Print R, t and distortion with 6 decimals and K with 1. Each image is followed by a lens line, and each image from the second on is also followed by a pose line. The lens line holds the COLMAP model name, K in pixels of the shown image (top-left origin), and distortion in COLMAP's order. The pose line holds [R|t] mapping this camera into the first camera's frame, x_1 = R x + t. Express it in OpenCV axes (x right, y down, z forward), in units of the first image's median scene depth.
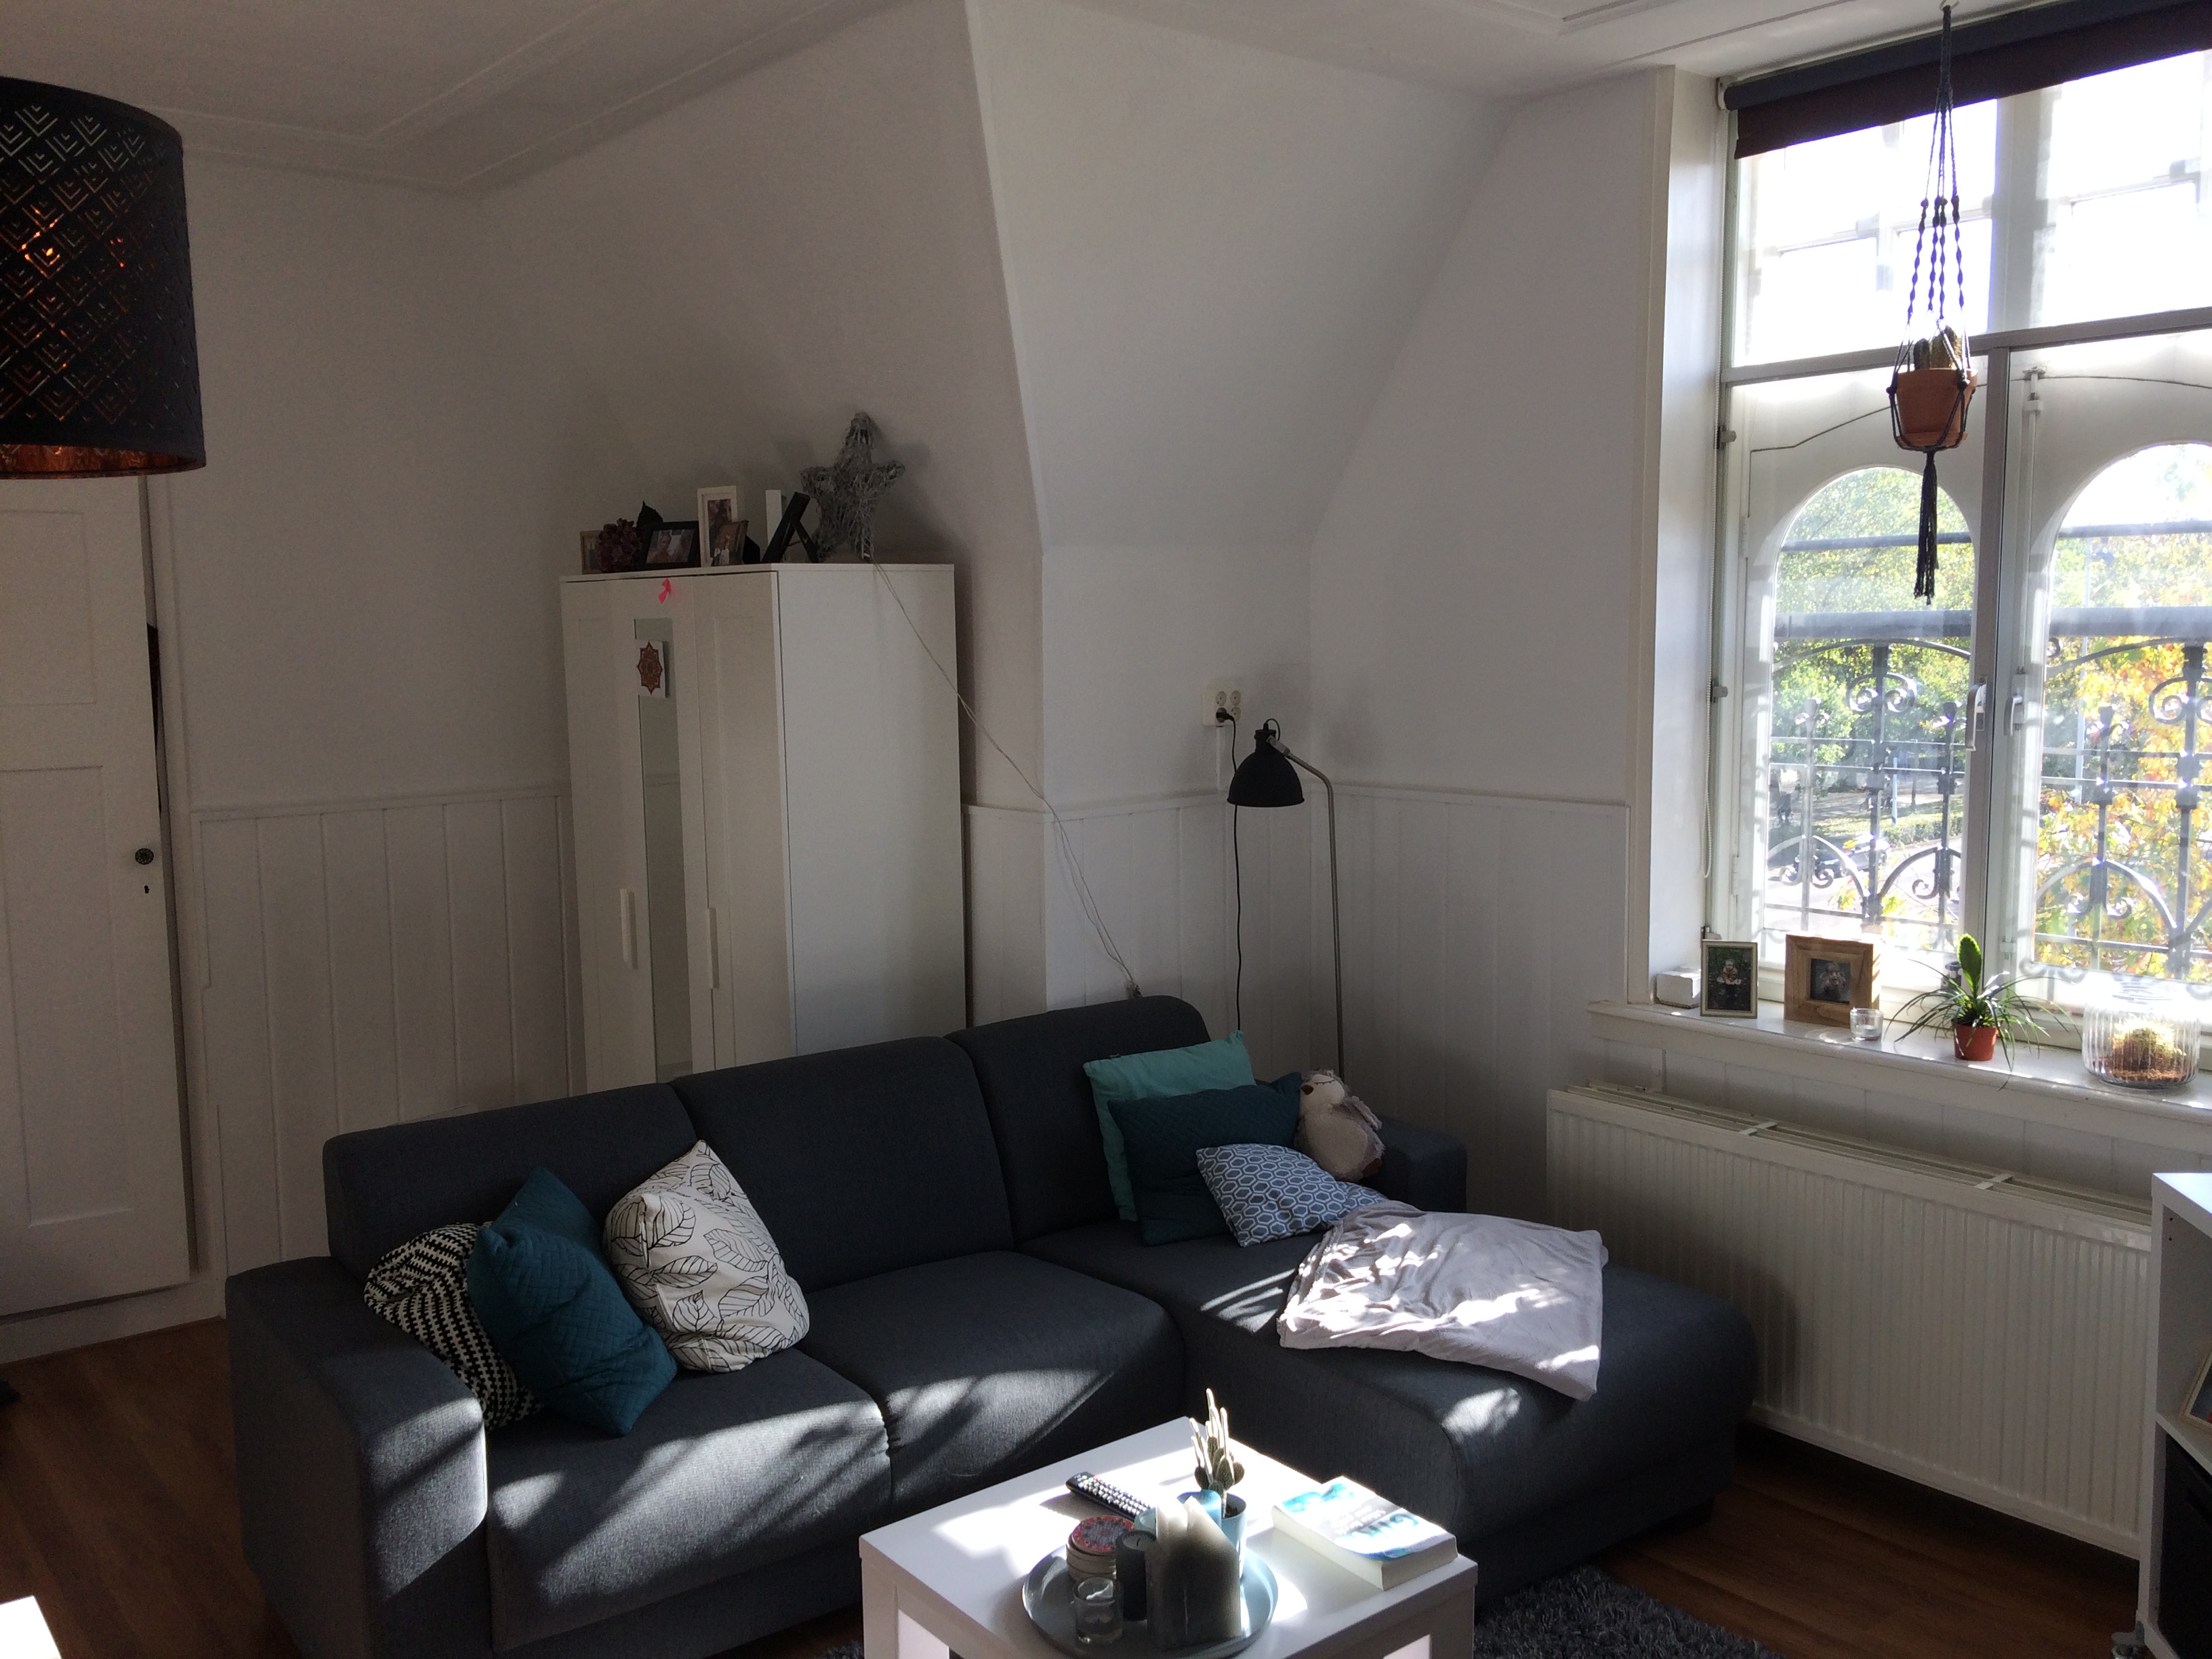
lens RADIAL K [[1925.0, 0, 1106.0], [0, 1925.0, 829.5], [0, 0, 1]] dist [0.089714, 0.000287]
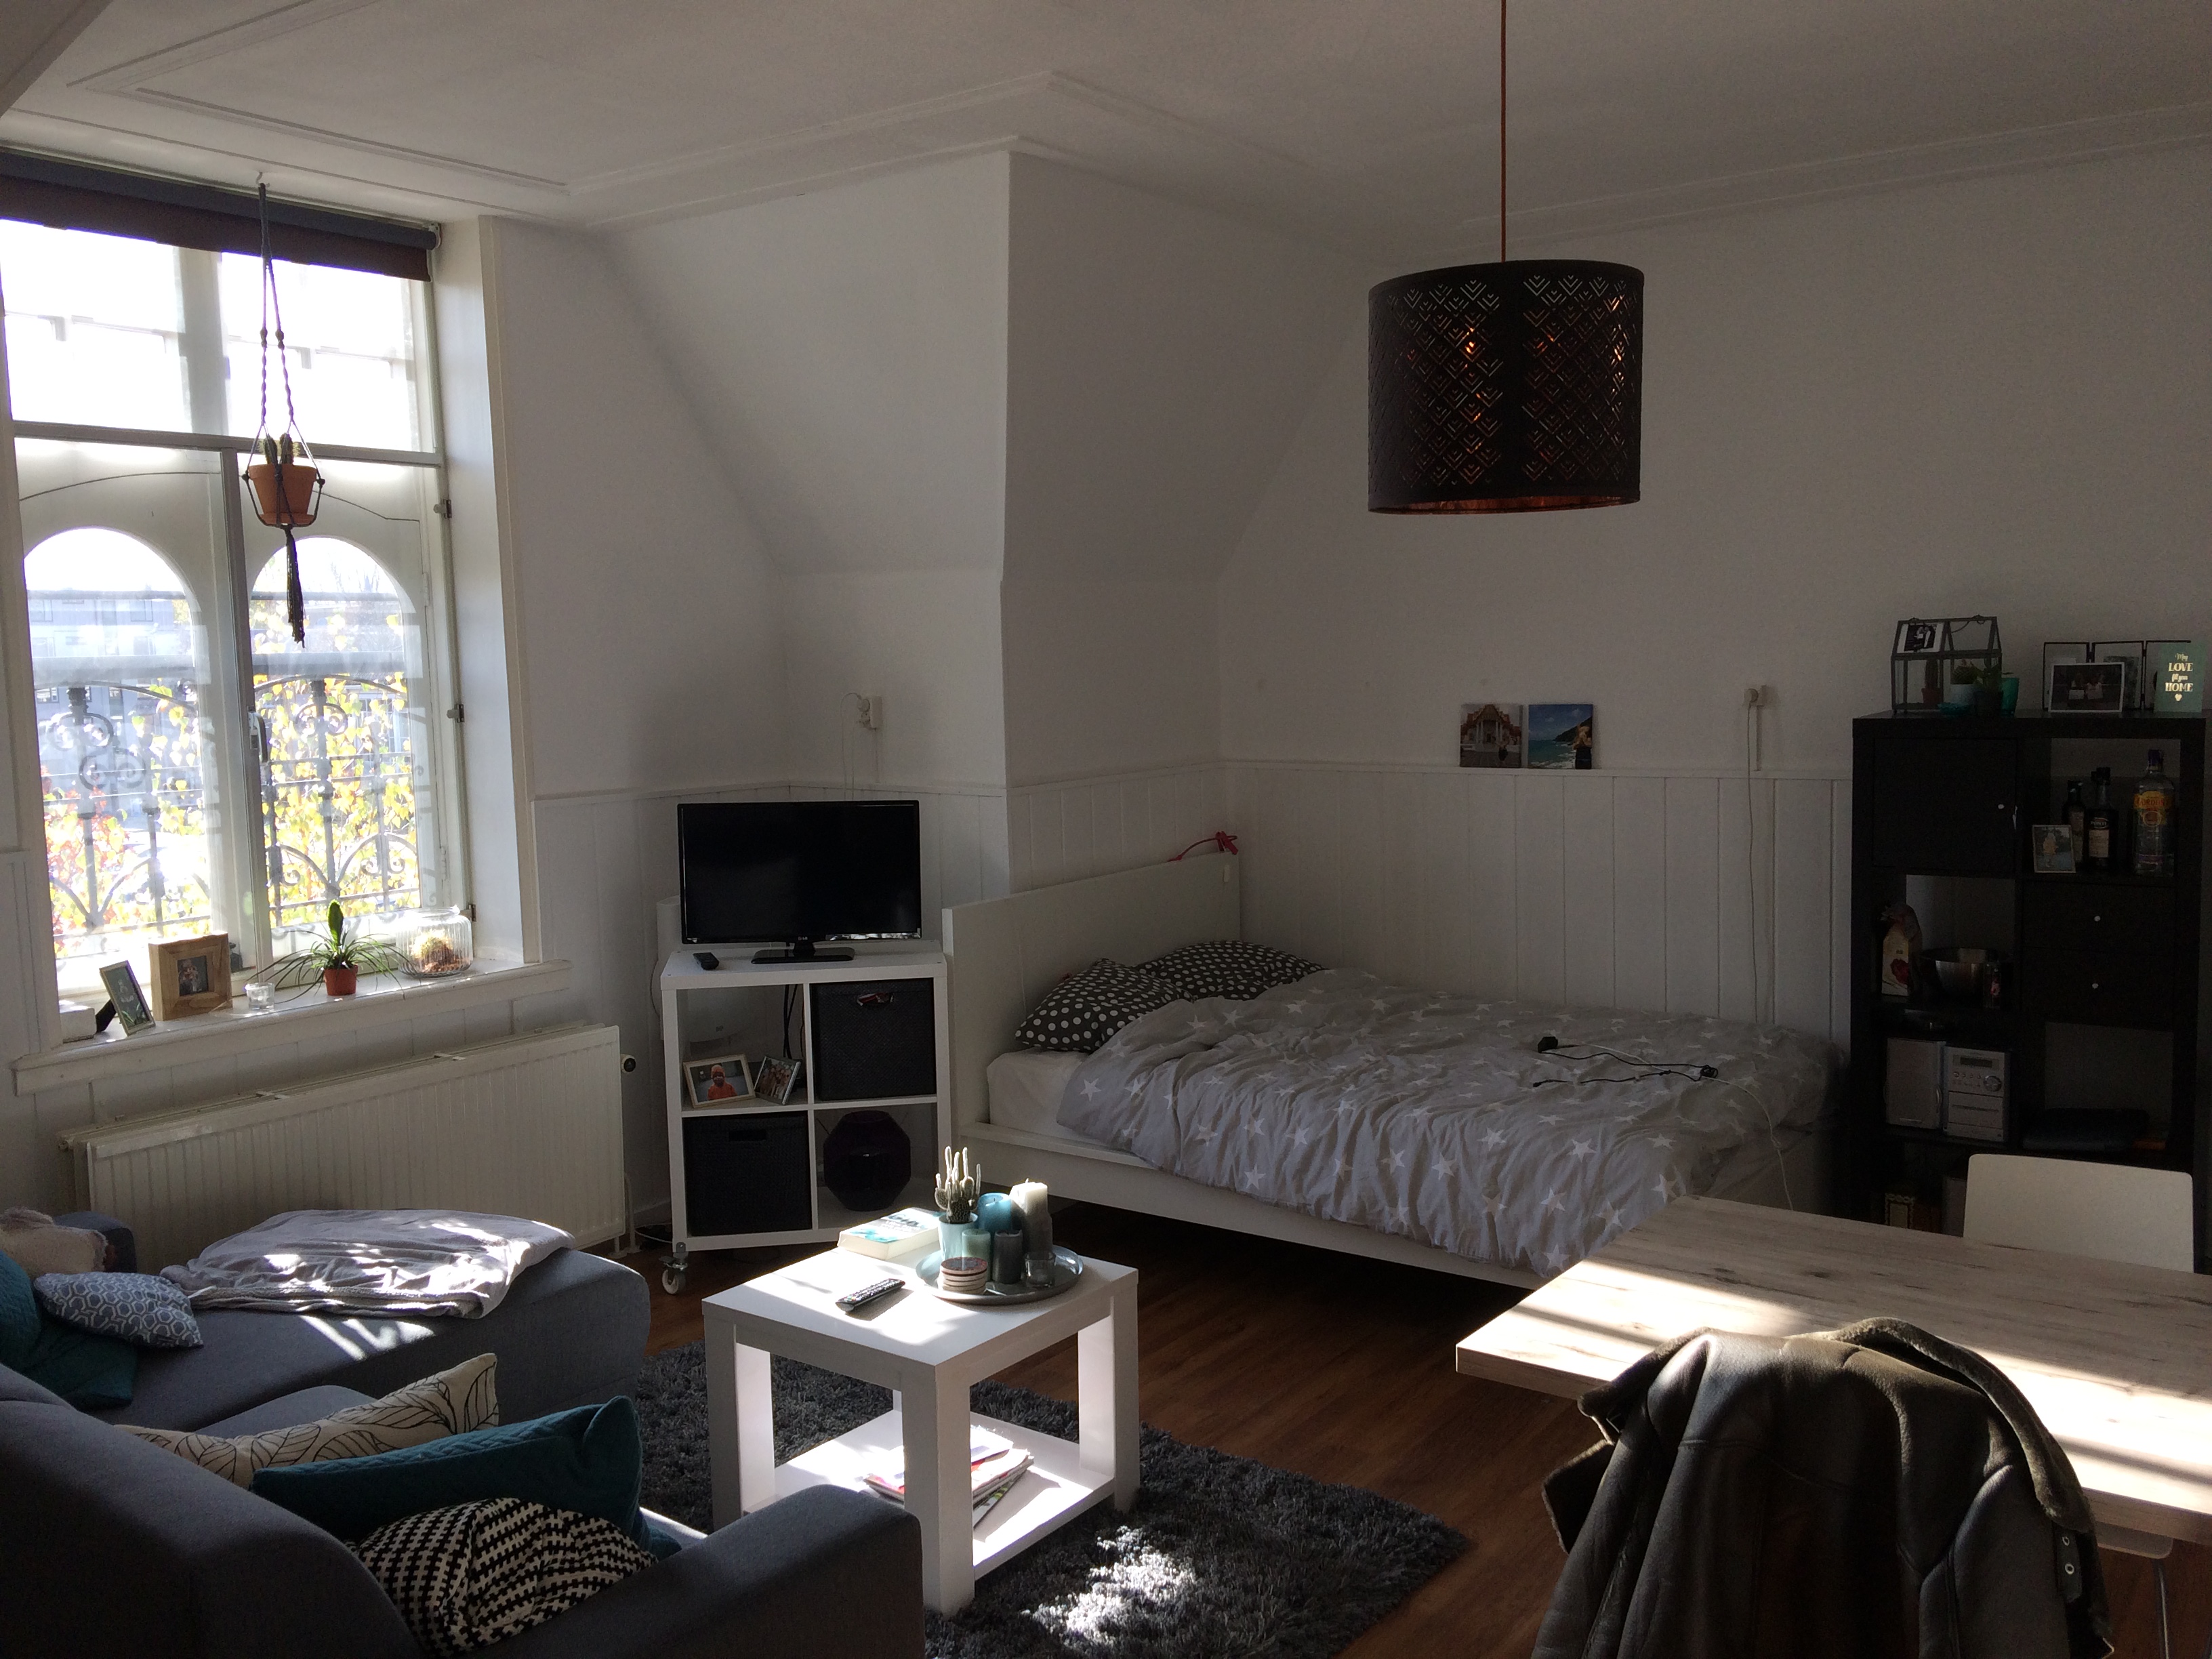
lens RADIAL K [[1925.0, 0, 1106.0], [0, 1925.0, 829.5], [0, 0, 1]] dist [0.089714, 0.000287]
pose [[-0.272593, -0.068631, 0.959678, -0.954332], [0.136591, 0.984589, 0.109211, -0.065307], [-0.952384, 0.160854, -0.259018, 0.851084]]
